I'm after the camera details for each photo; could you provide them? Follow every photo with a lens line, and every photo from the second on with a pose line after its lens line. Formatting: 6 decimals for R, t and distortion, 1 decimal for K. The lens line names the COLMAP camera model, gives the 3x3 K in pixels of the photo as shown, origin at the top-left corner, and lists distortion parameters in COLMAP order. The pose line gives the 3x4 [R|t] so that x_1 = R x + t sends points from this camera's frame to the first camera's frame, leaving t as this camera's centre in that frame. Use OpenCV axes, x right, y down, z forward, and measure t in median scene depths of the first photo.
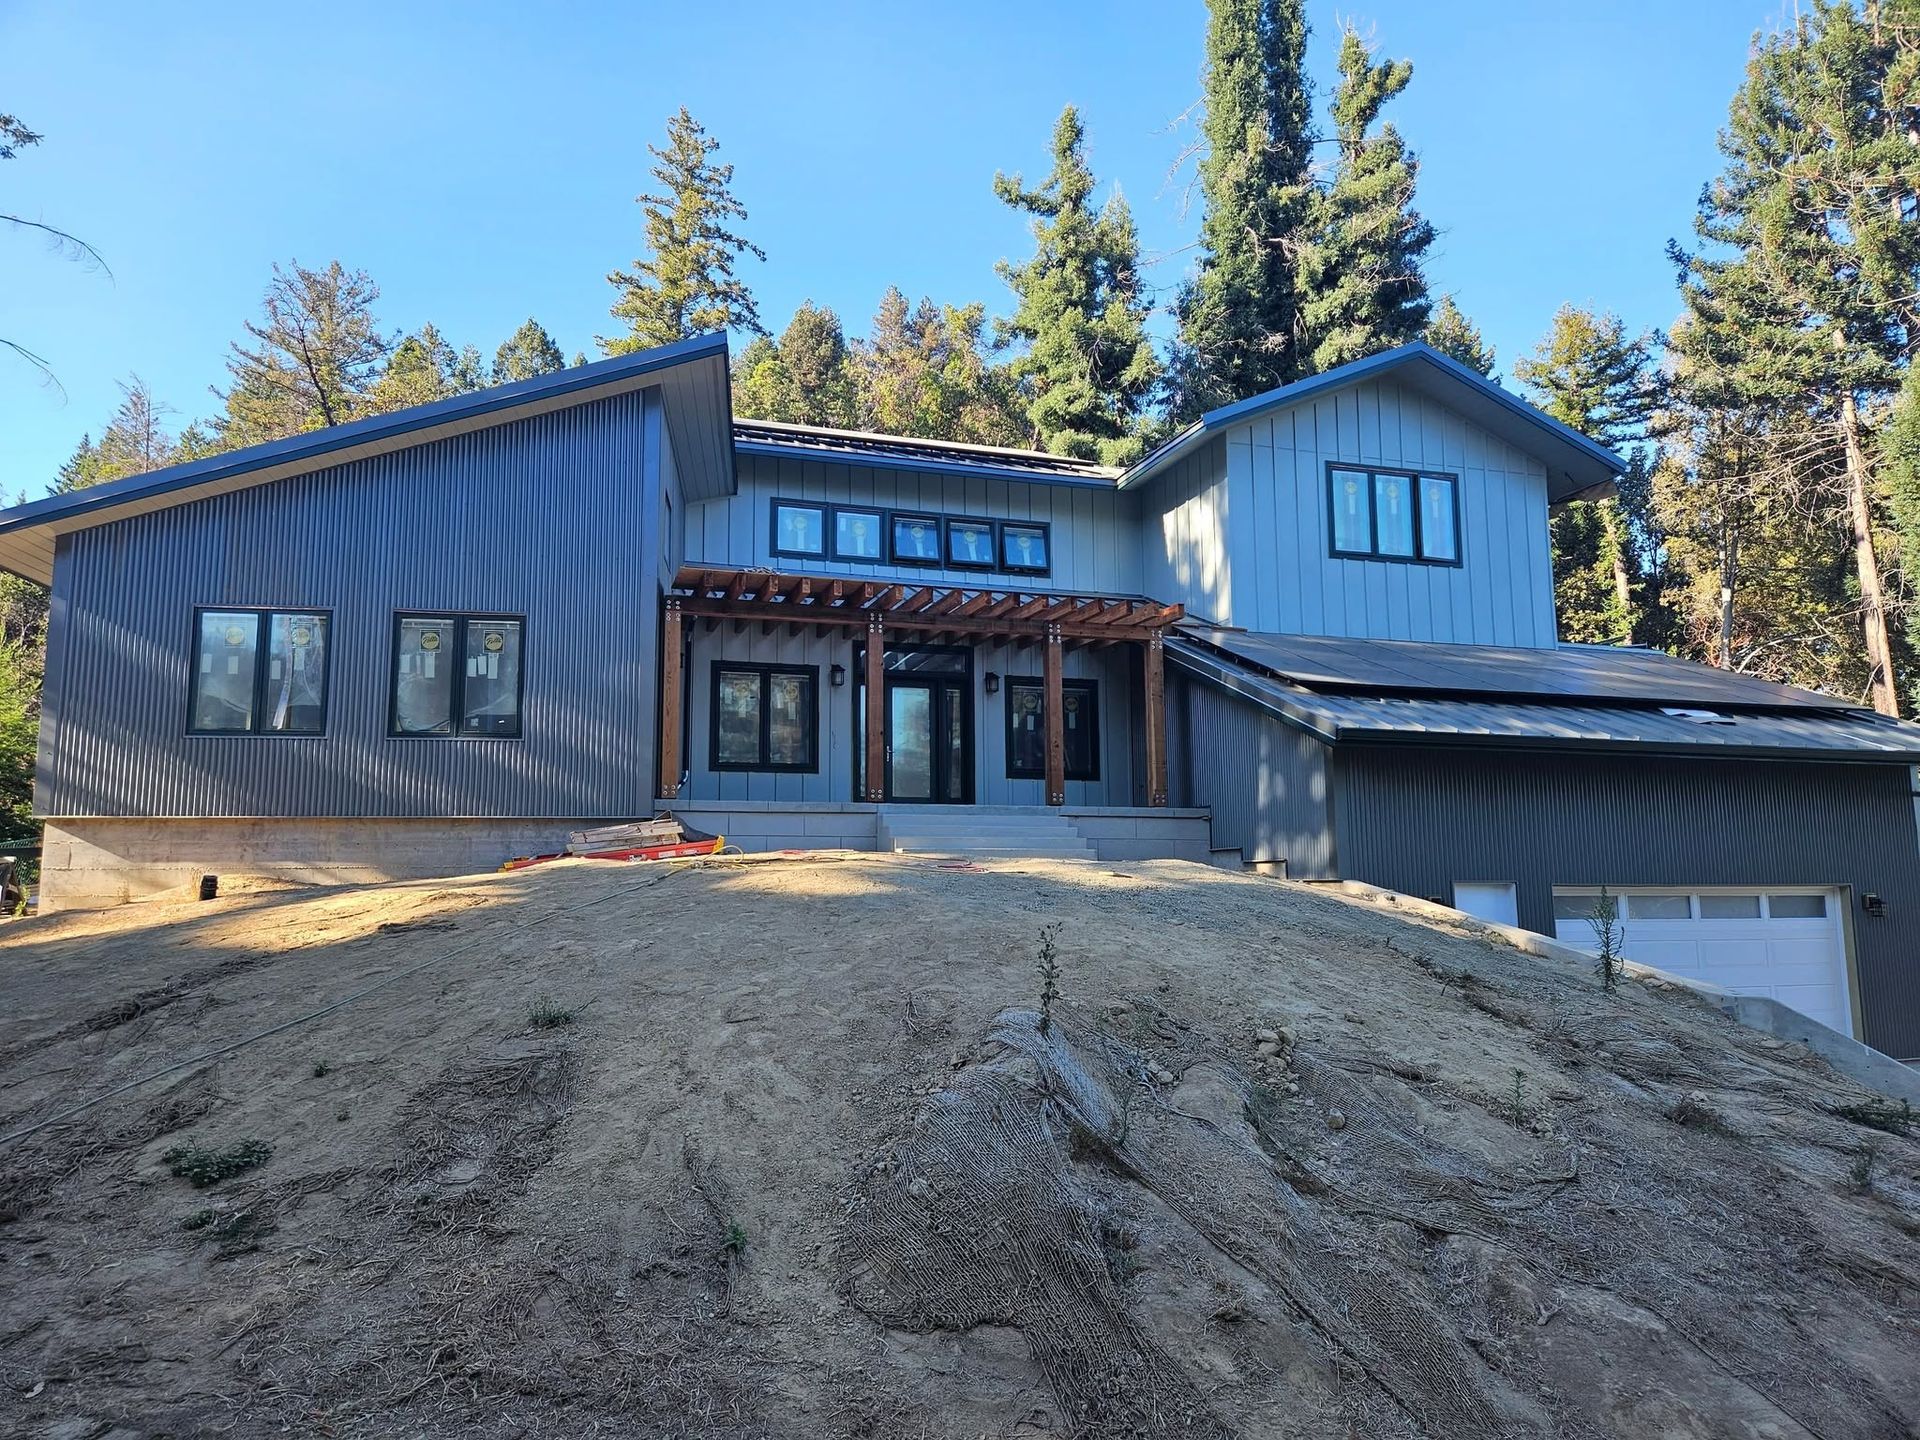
lens RADIAL K [[1289.4, 0, 960.0], [0, 1289.4, 720.0], [0, 0, 1]] dist [0.083235, -0.076828]
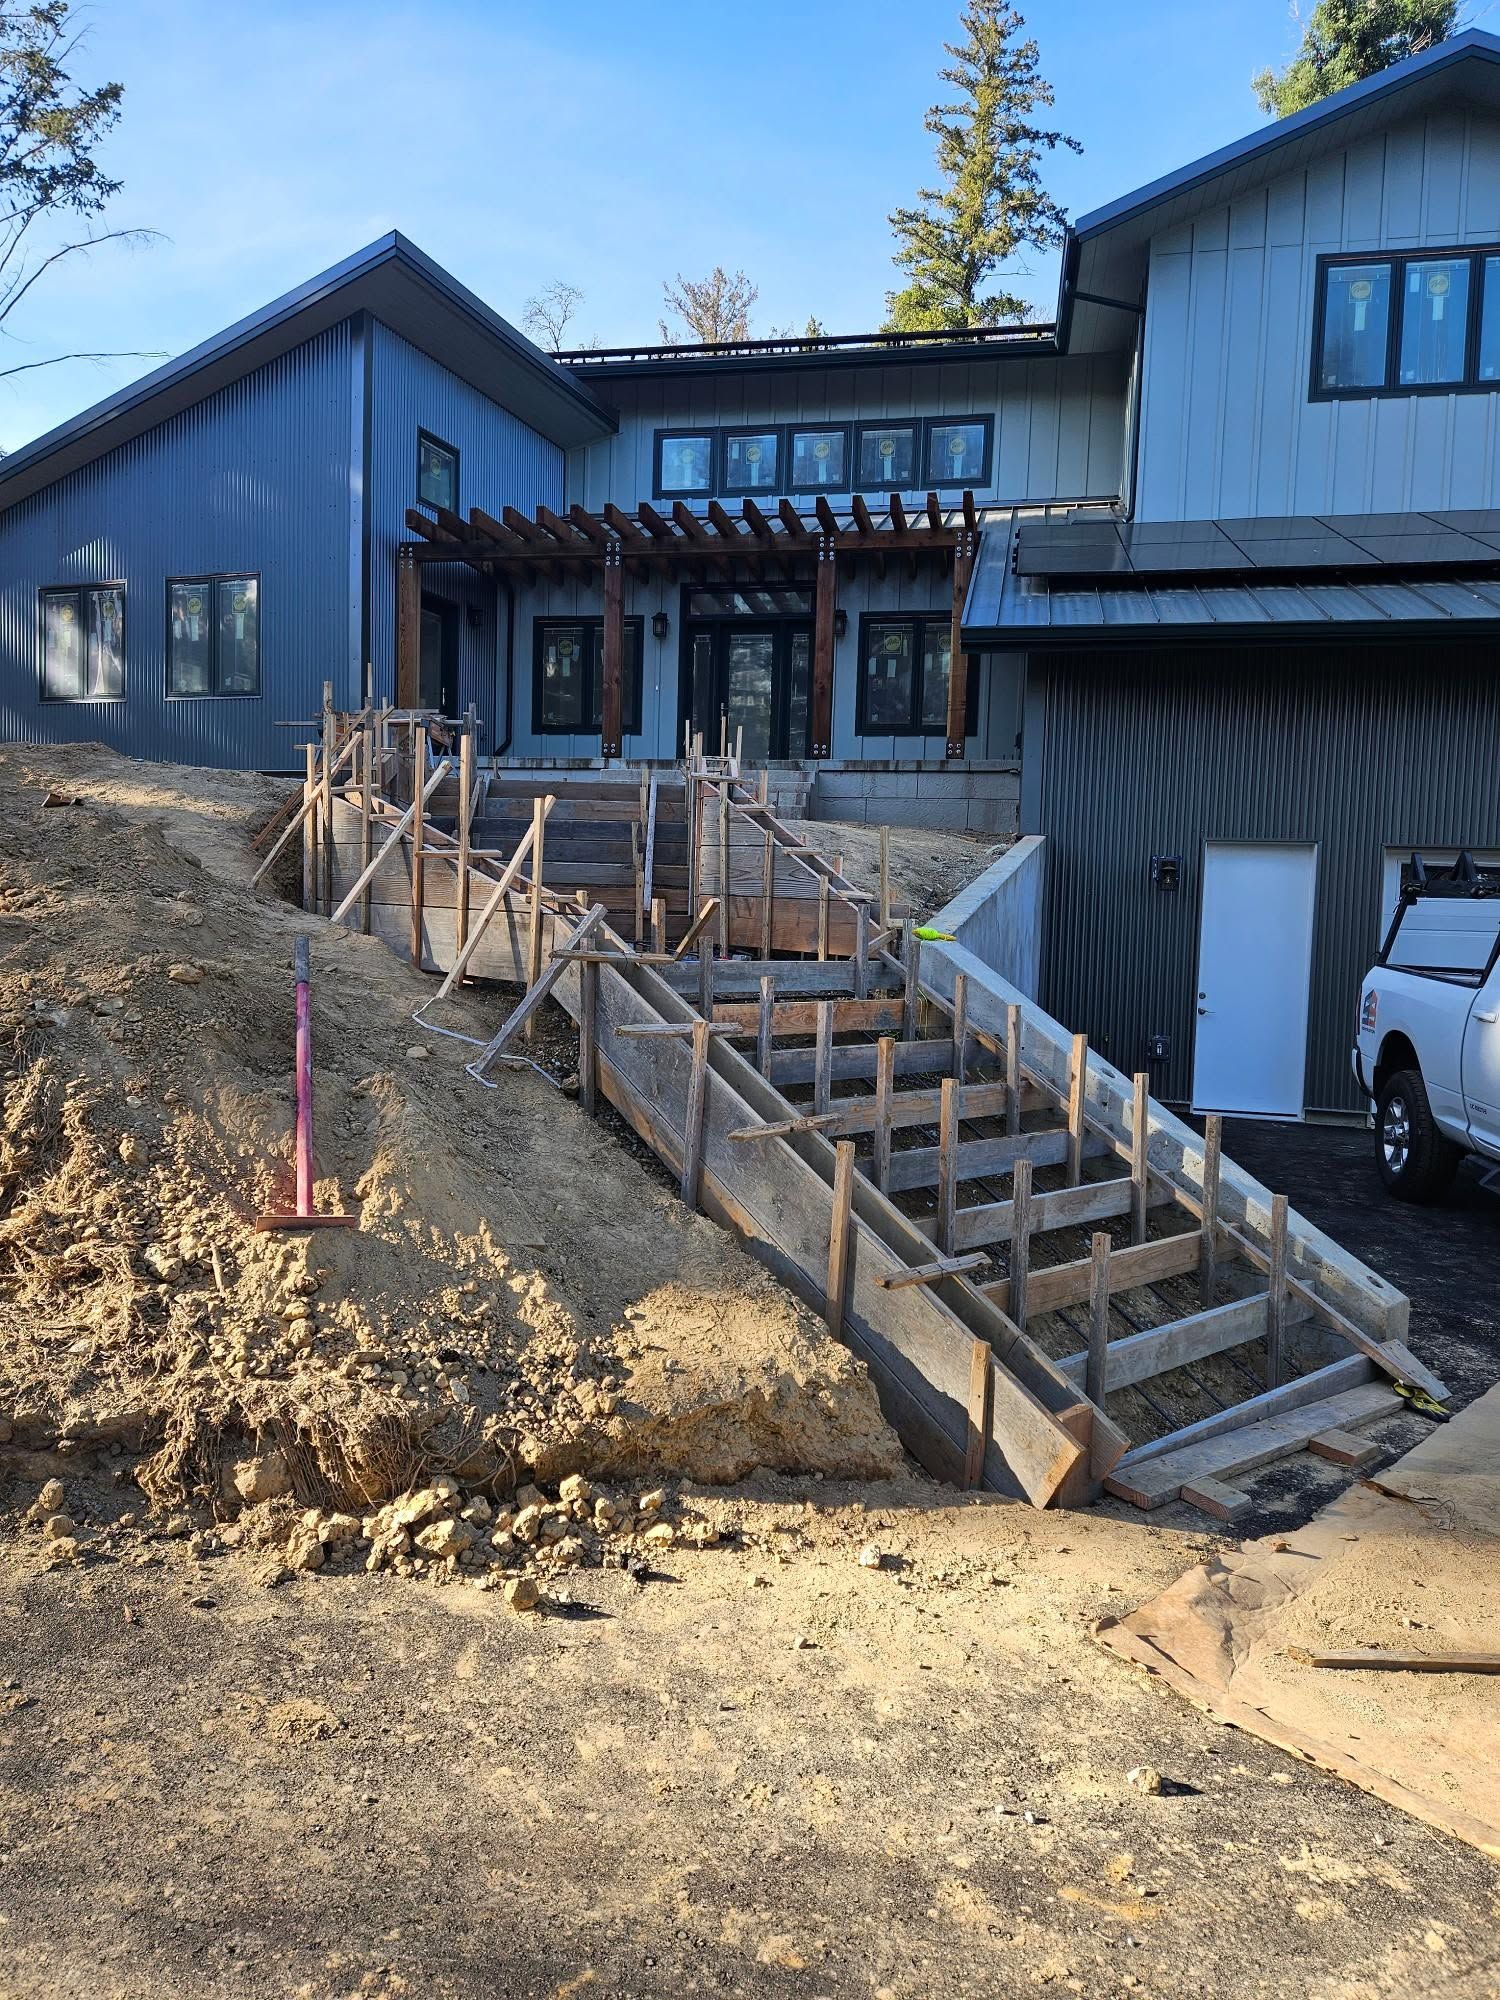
lens RADIAL K [[1343.1, 0, 750.0], [0, 1343.1, 1000.0], [0, 0, 1]] dist [0.083235, -0.076828]
pose [[0.867366, 0.061668, -0.493836, 0.405595], [0.032378, 0.983198, 0.179646, 0.051427], [0.496617, -0.171809, 0.850796, 0.154158]]
